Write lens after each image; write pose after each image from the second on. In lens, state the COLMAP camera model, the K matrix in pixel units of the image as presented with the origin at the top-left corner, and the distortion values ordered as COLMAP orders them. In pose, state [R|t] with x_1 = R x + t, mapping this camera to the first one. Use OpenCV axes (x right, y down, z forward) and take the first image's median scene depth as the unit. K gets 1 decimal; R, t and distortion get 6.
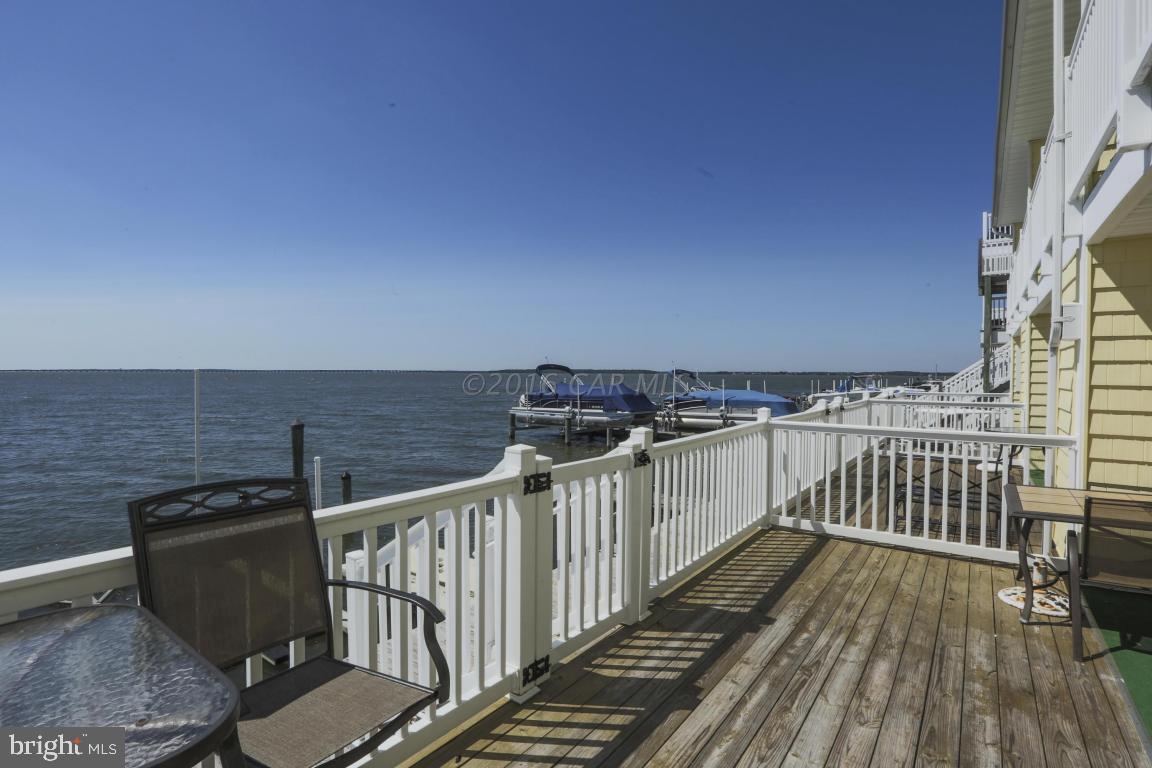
lens RADIAL K [[556.1, 0, 573.7], [0, 556.1, 382.3], [0, 0, 1]] dist [-0.067221, 0.028282]
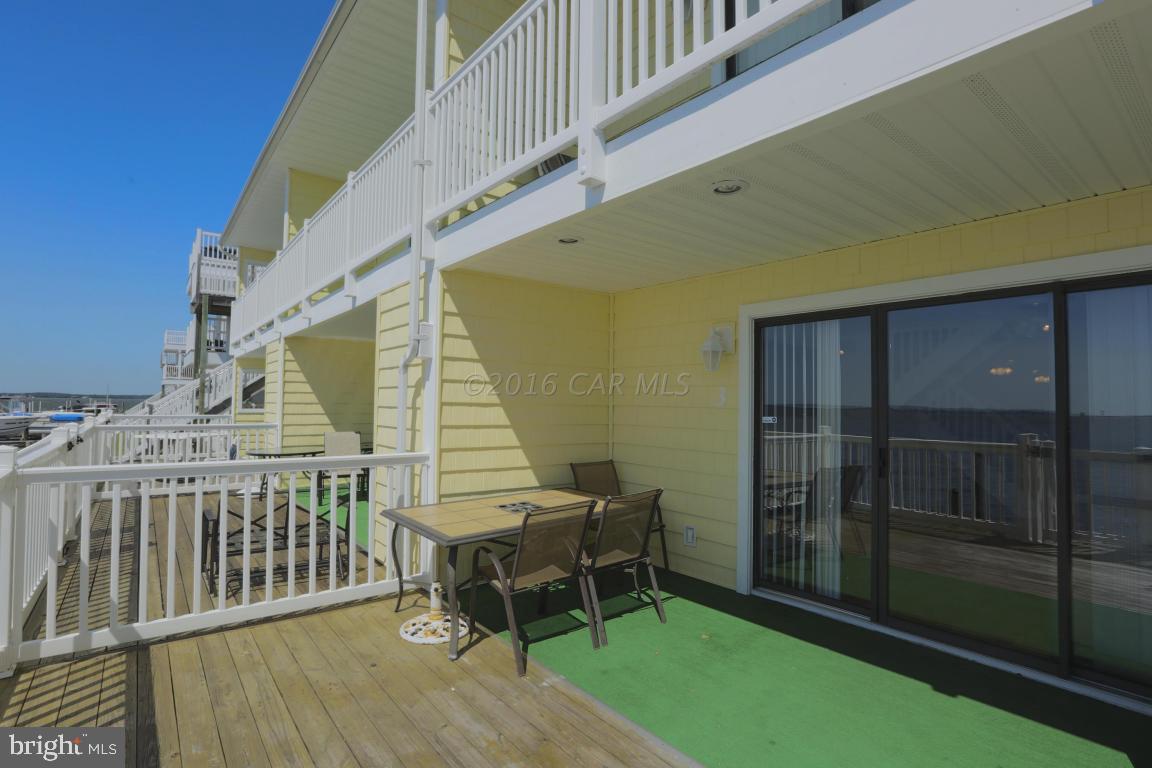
lens RADIAL K [[556.1, 0, 573.7], [0, 556.1, 382.3], [0, 0, 1]] dist [-0.067221, 0.028282]
pose [[0.247975, 0.035882, 0.968102, -0.020653], [0.005346, 0.999248, -0.038406, 0.007222], [-0.968752, 0.014699, 0.247596, 0.350050]]
